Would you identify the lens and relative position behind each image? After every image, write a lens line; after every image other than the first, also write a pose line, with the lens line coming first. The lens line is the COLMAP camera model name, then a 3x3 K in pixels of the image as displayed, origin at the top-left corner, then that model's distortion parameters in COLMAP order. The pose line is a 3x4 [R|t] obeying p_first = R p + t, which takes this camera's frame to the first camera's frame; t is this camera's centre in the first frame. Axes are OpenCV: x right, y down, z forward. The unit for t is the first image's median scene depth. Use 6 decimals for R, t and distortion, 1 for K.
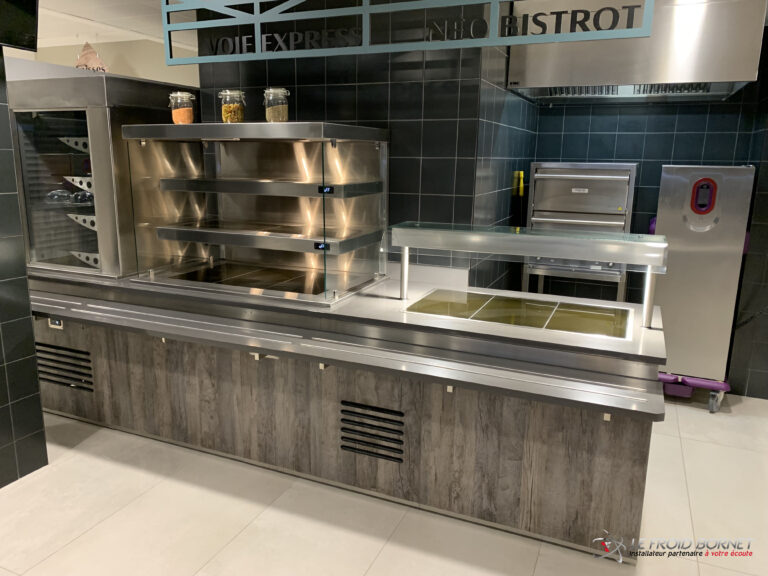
lens RADIAL K [[588.3, 0, 383.1], [0, 588.3, 282.7], [0, 0, 1]] dist [-0.001279, 0.000355]
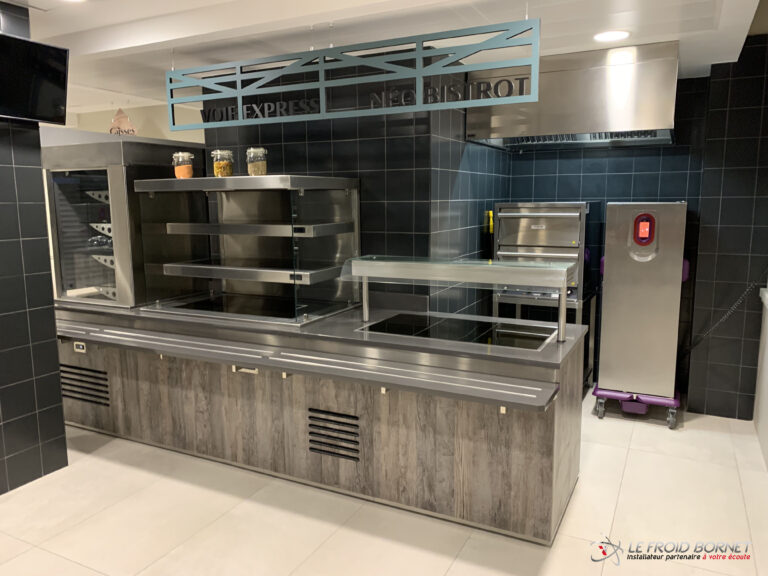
lens RADIAL K [[588.3, 0, 385.7], [0, 588.3, 284.2], [0, 0, 1]] dist [-0.001279, 0.000355]
pose [[0.998015, -0.014169, -0.061364, 0.144181], [0.009923, 0.997570, -0.068962, 0.033607], [0.062192, 0.068216, 0.995730, -0.159177]]
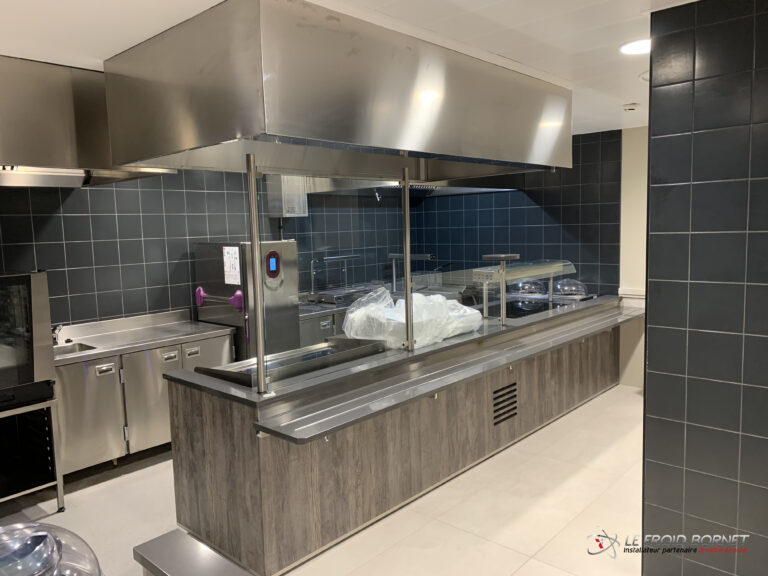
lens RADIAL K [[588.3, 0, 386.6], [0, 588.3, 289.4], [0, 0, 1]] dist [-0.001279, 0.000355]
pose [[0.328461, -0.117875, 0.937133, -1.410505], [0.241828, 0.969606, 0.037200, -0.161524], [-0.913035, 0.214407, 0.346983, 0.612920]]
